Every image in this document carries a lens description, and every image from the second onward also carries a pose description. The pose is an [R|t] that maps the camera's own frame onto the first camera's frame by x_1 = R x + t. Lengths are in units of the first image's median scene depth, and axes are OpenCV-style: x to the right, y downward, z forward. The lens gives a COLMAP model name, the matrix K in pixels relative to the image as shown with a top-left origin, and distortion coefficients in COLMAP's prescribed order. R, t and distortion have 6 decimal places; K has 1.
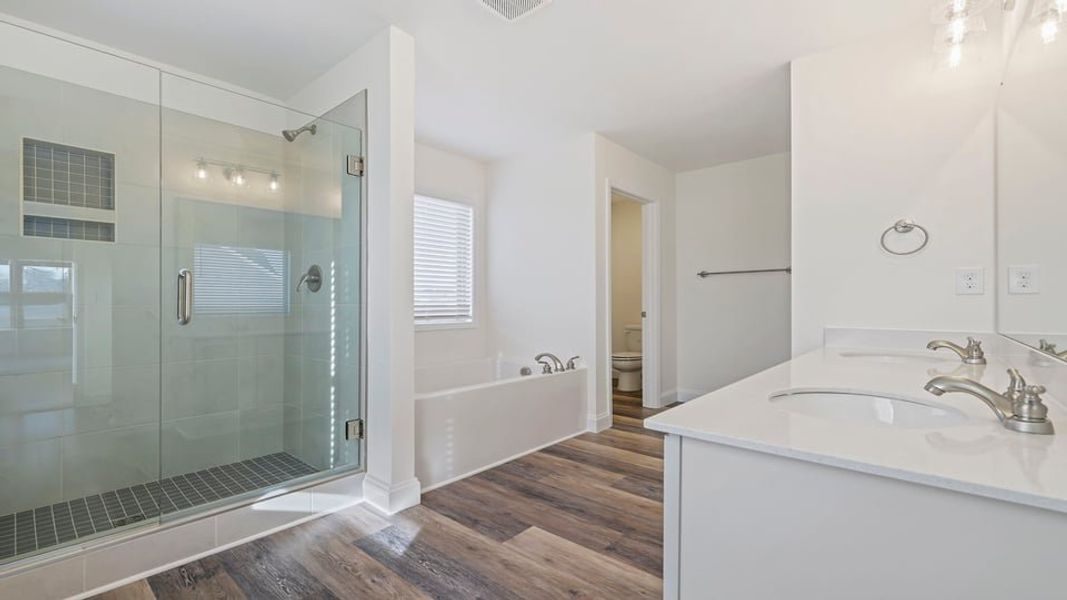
lens RADIAL K [[453.3, 0, 534.2], [0, 453.3, 302.9], [0, 0, 1]] dist [-0.002601, 0.000933]
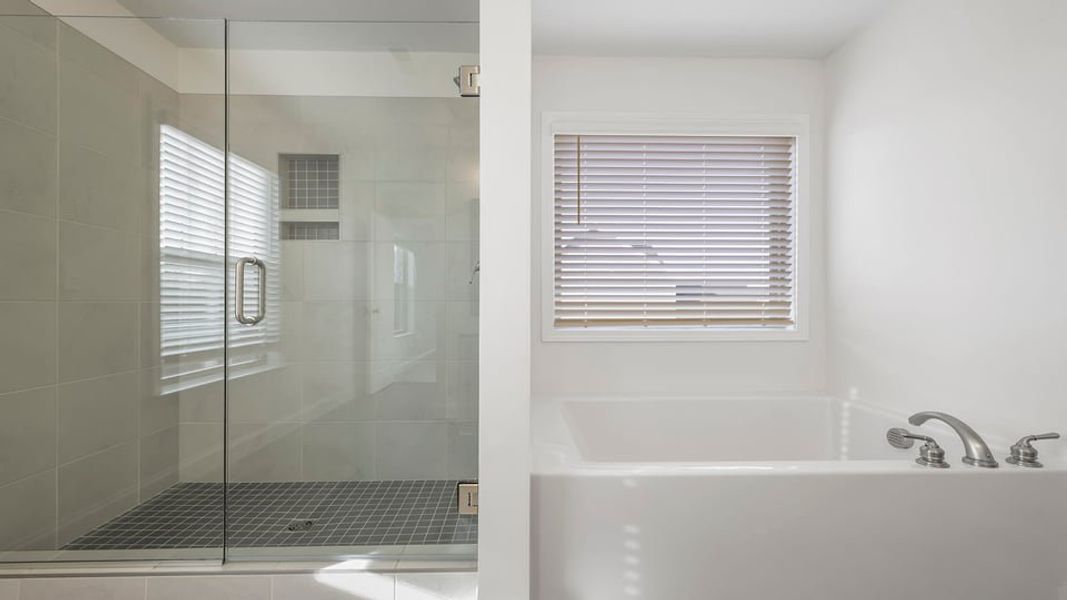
lens RADIAL K [[453.3, 0, 531.0], [0, 453.3, 296.6], [0, 0, 1]] dist [-0.002601, 0.000933]
pose [[0.673335, -0.008262, -0.739291, 0.086222], [0.000585, 0.999943, -0.010643, 0.004690], [0.739337, 0.006734, 0.673302, 0.430175]]
